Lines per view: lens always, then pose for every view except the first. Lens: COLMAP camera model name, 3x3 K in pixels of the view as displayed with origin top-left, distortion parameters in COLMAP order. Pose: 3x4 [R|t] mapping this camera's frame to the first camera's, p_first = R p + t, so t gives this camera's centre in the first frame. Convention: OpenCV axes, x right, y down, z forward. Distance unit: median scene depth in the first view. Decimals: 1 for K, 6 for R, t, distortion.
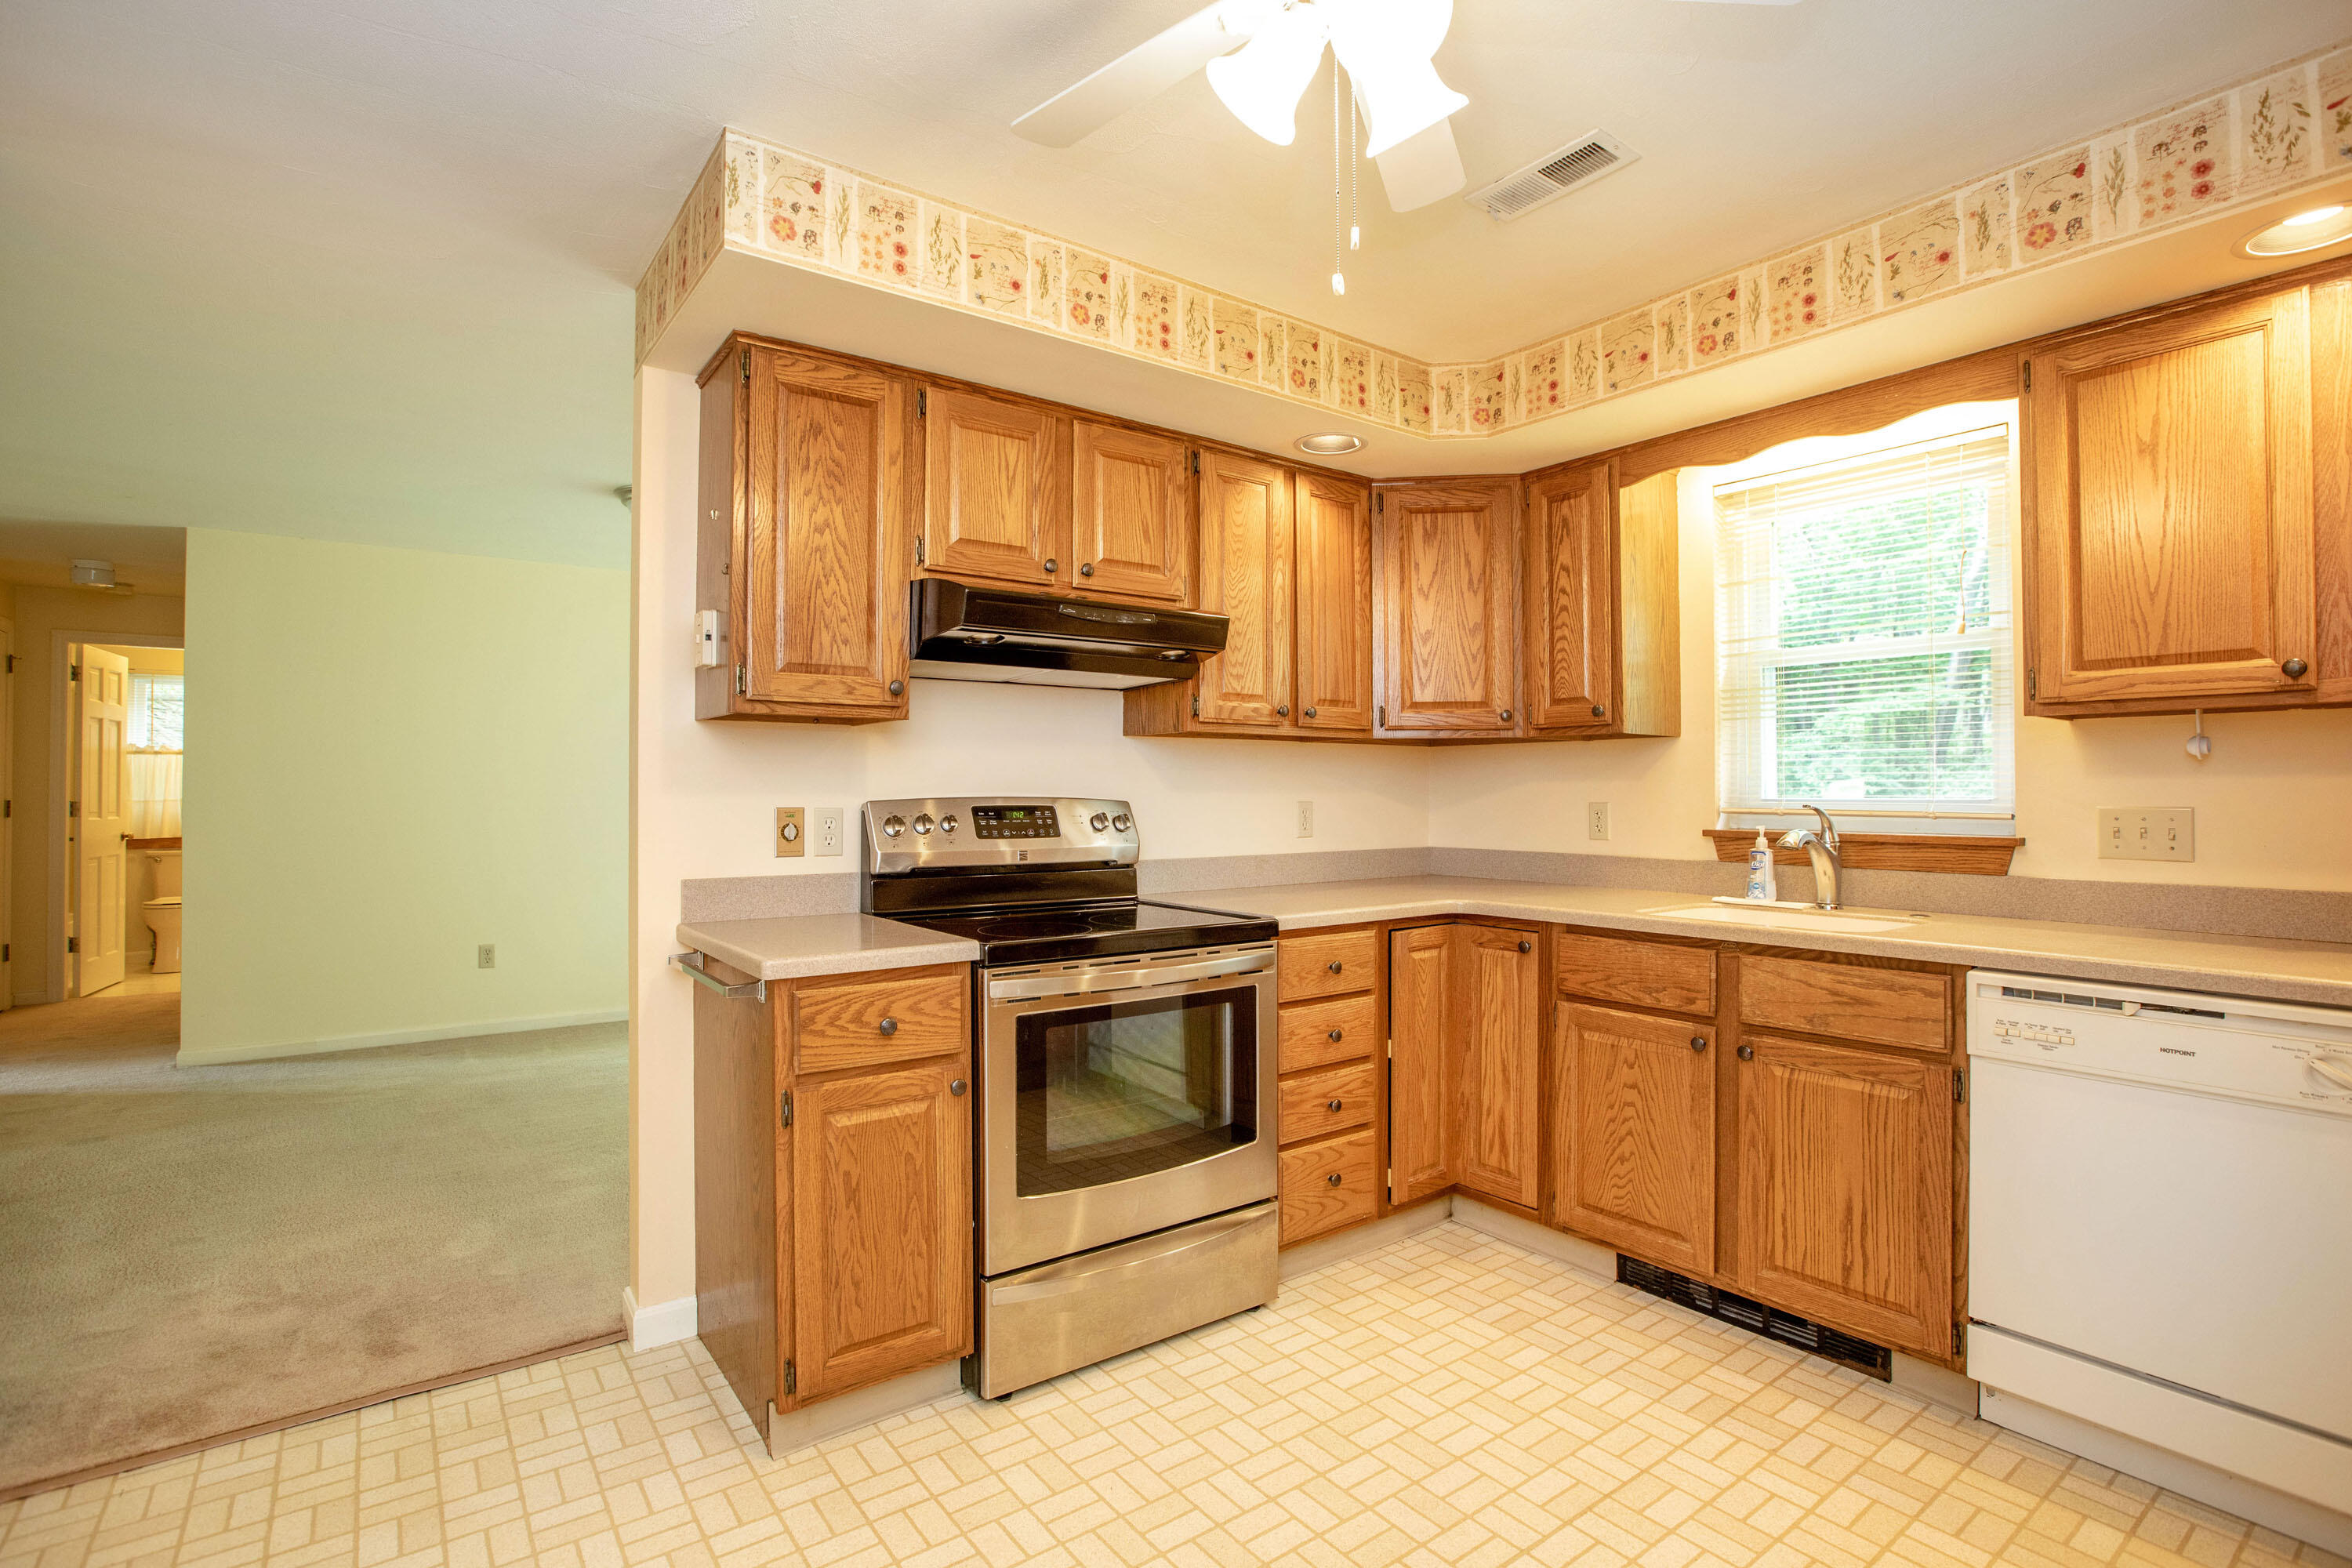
lens RADIAL K [[1120.0, 0, 1164.3], [0, 1120.0, 777.1], [0, 0, 1]] dist [-0.015618, 0.002915]
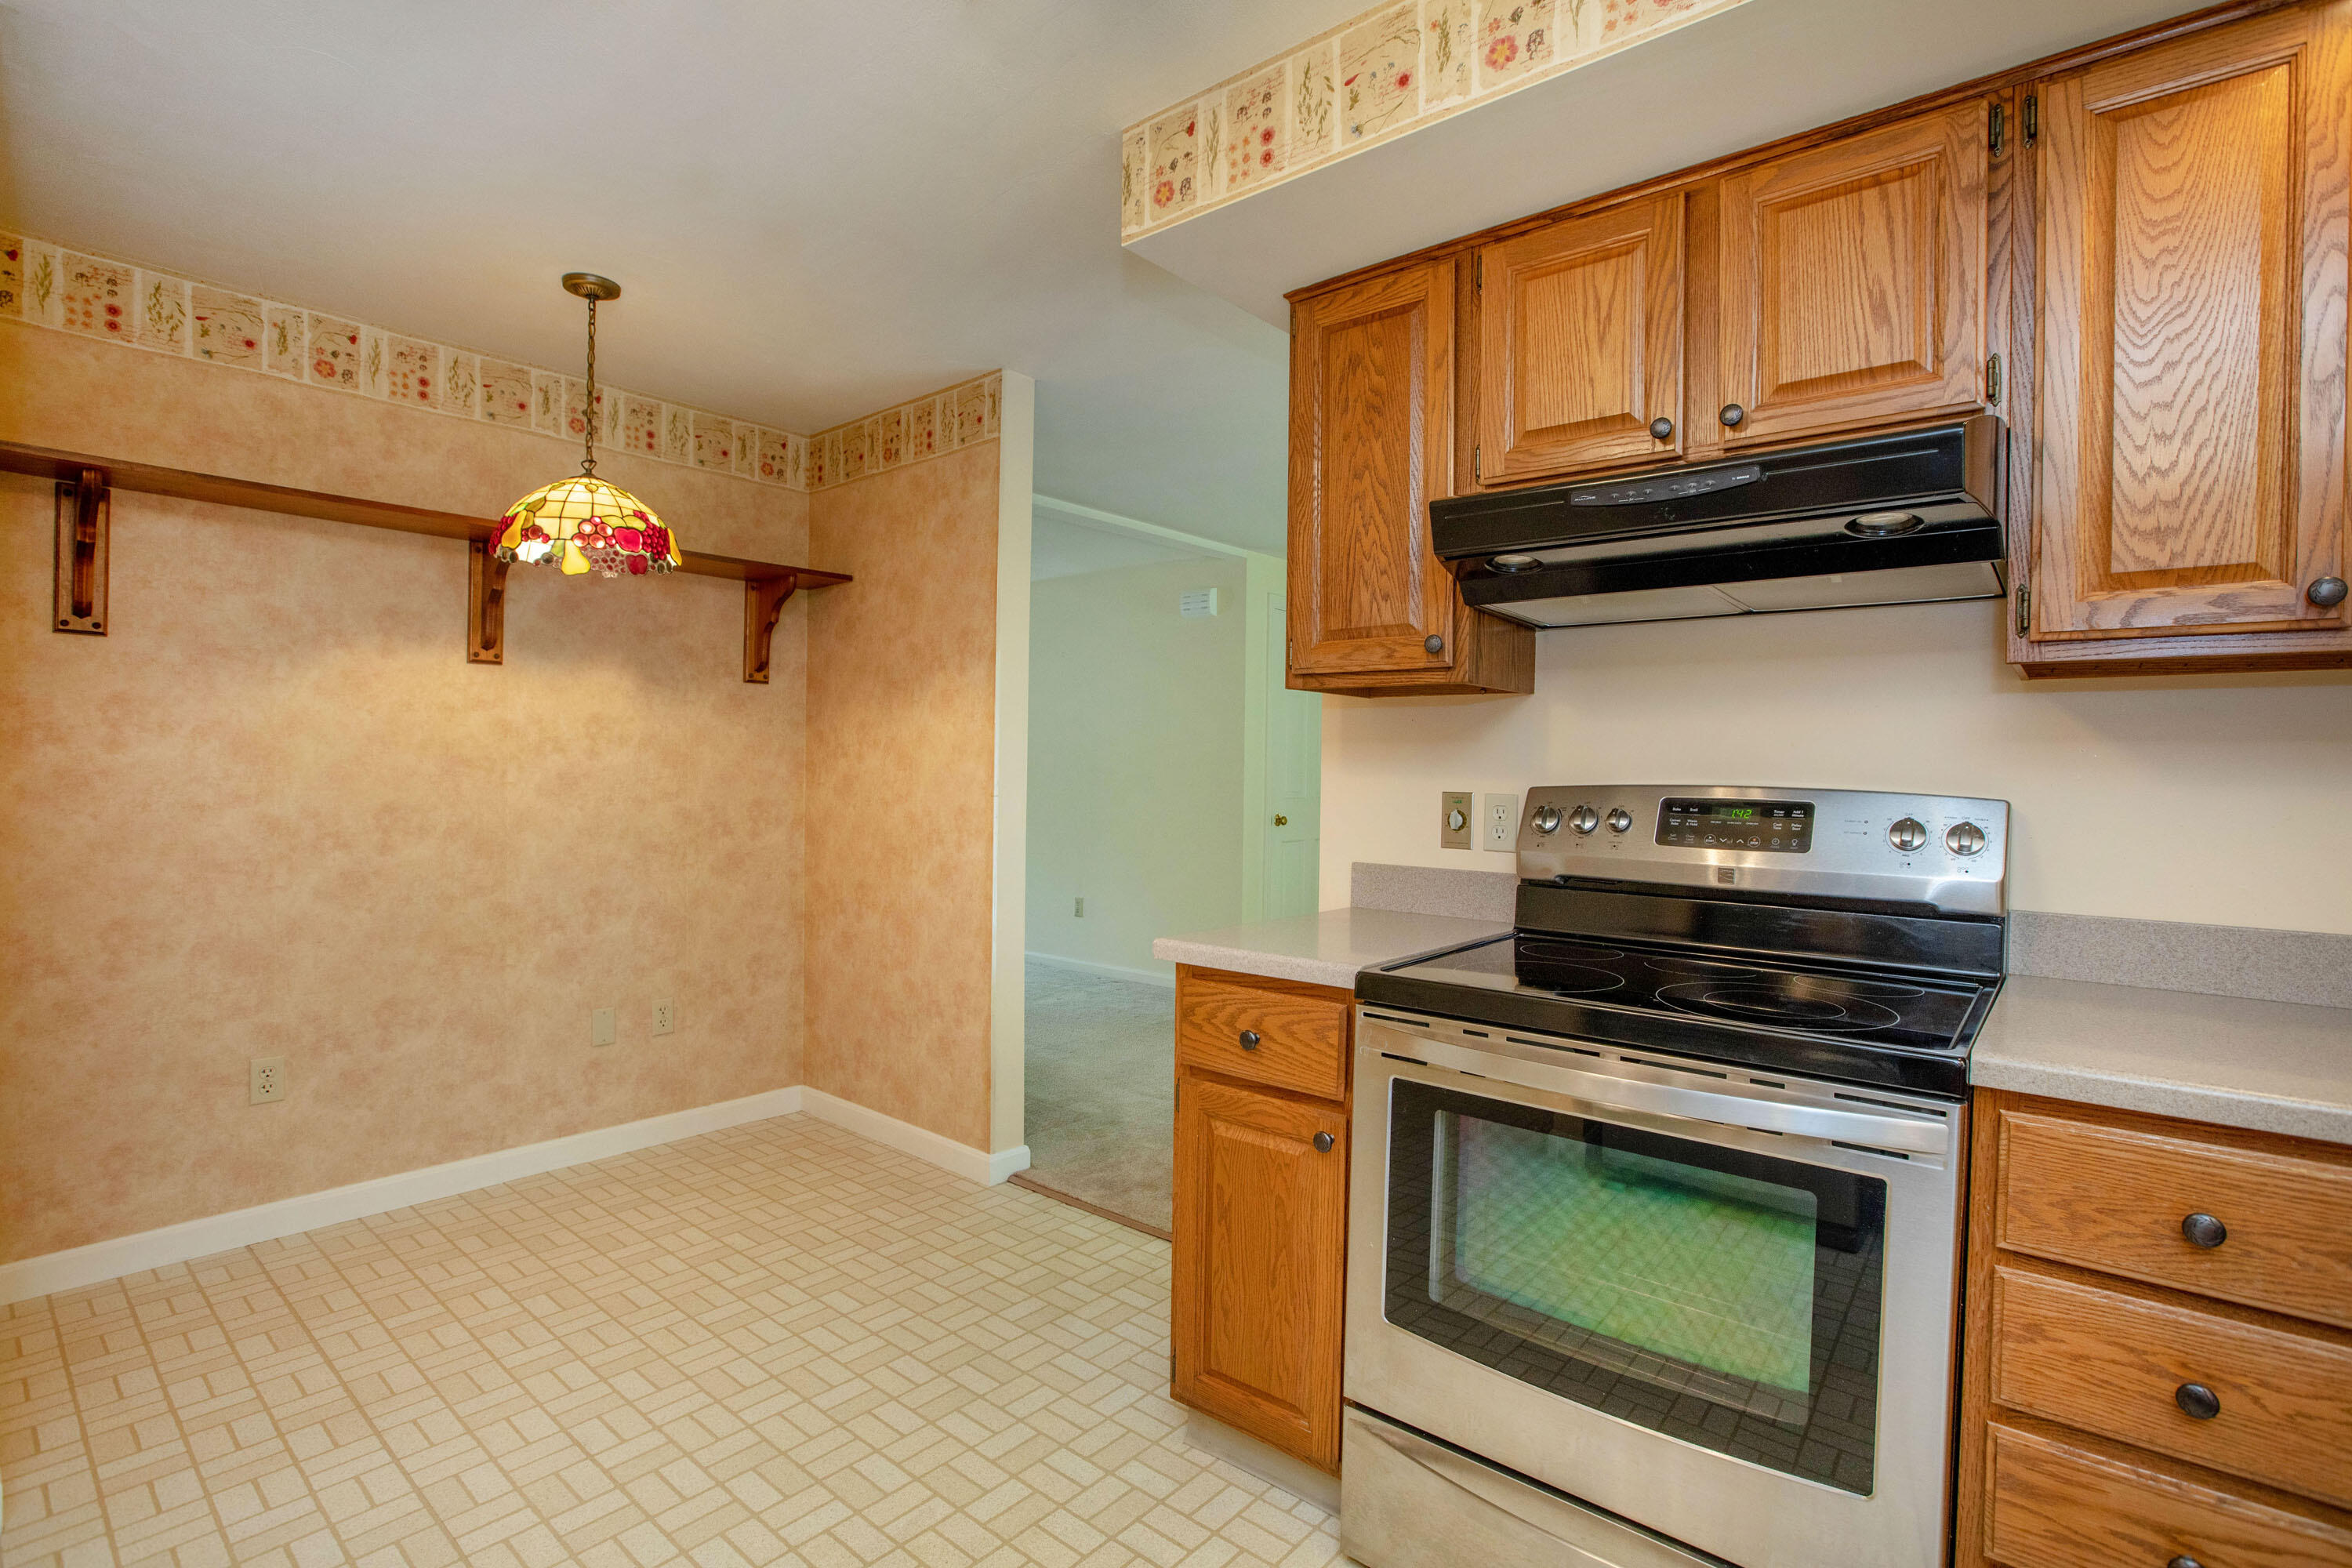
lens RADIAL K [[1110.1, 0, 1190.3], [0, 1110.1, 778.6], [0, 0, 1]] dist [-0.032269, 0.004172]
pose [[0.248639, 0.011637, -0.968526, 0.308873], [-0.002982, 0.999932, 0.011249, 0.005329], [0.968592, 0.000092, 0.248657, 0.398022]]
